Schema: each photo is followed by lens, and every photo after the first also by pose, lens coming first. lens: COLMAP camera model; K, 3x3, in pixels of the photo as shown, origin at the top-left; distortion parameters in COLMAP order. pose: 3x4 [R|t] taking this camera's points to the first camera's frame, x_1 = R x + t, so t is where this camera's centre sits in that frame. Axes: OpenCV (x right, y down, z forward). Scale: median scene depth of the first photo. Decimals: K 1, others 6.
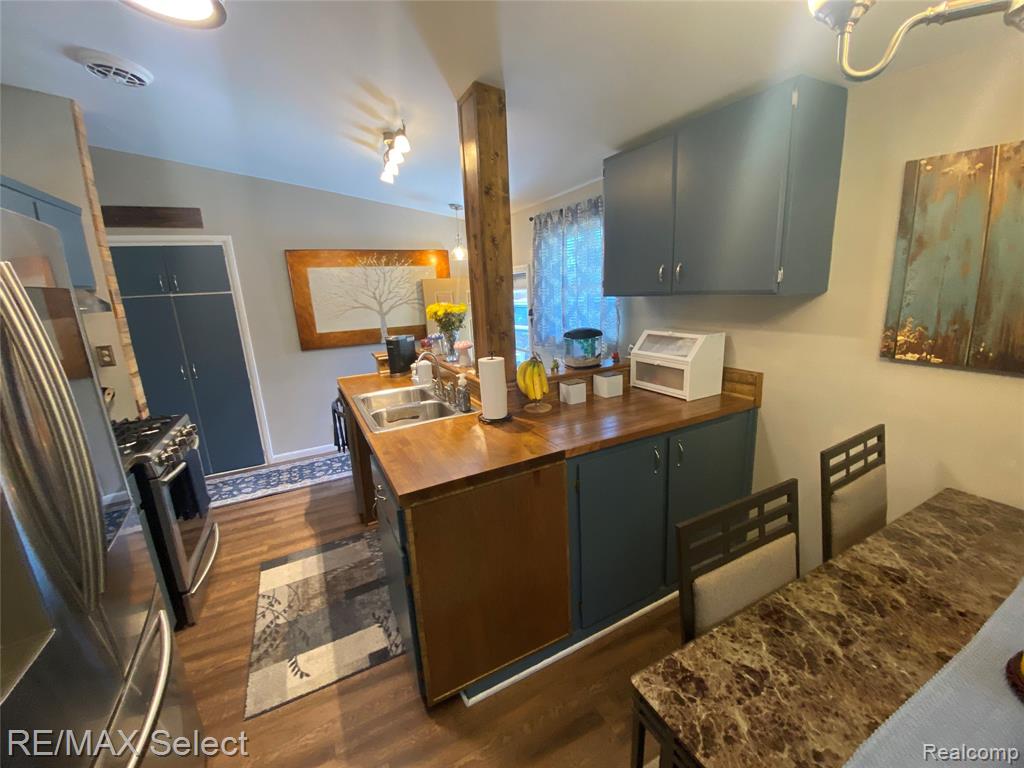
lens RADIAL K [[416.2, 0, 515.4], [0, 416.2, 384.4], [0, 0, 1]] dist [0.012159, -0.015807]
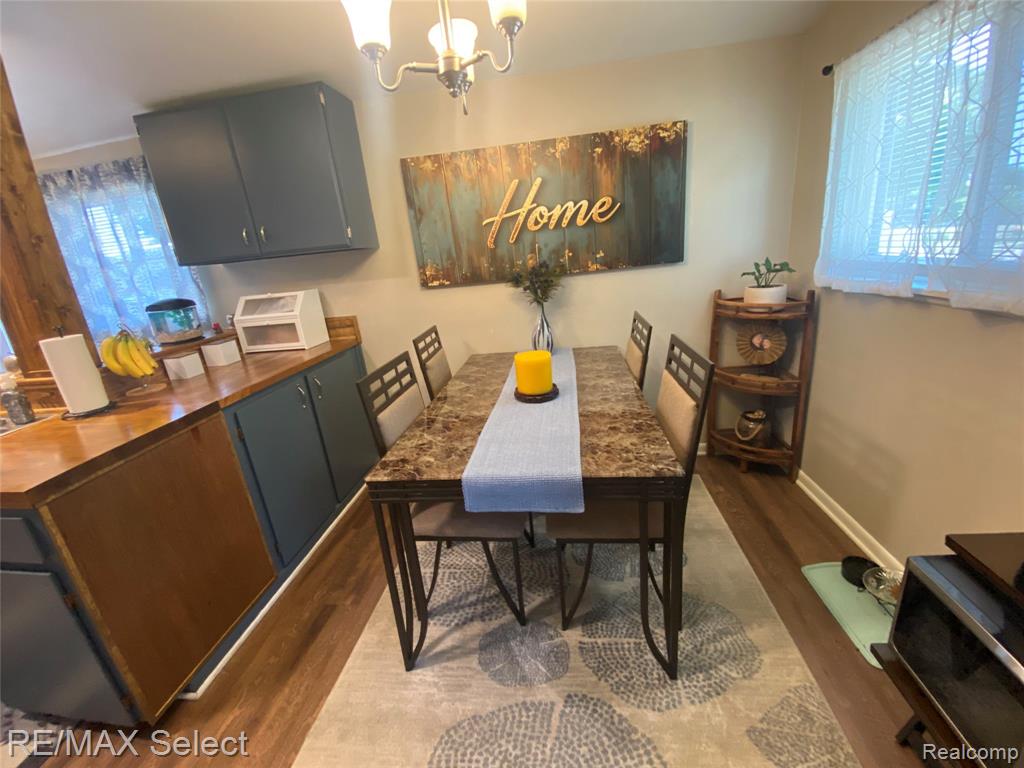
lens RADIAL K [[416.2, 0, 511.5], [0, 416.2, 389.4], [0, 0, 1]] dist [0.012159, -0.015807]
pose [[0.564521, -0.260816, 0.783129, -0.198457], [0.254514, 0.957539, 0.135434, 0.133337], [-0.785200, 0.122862, 0.606932, -0.132637]]
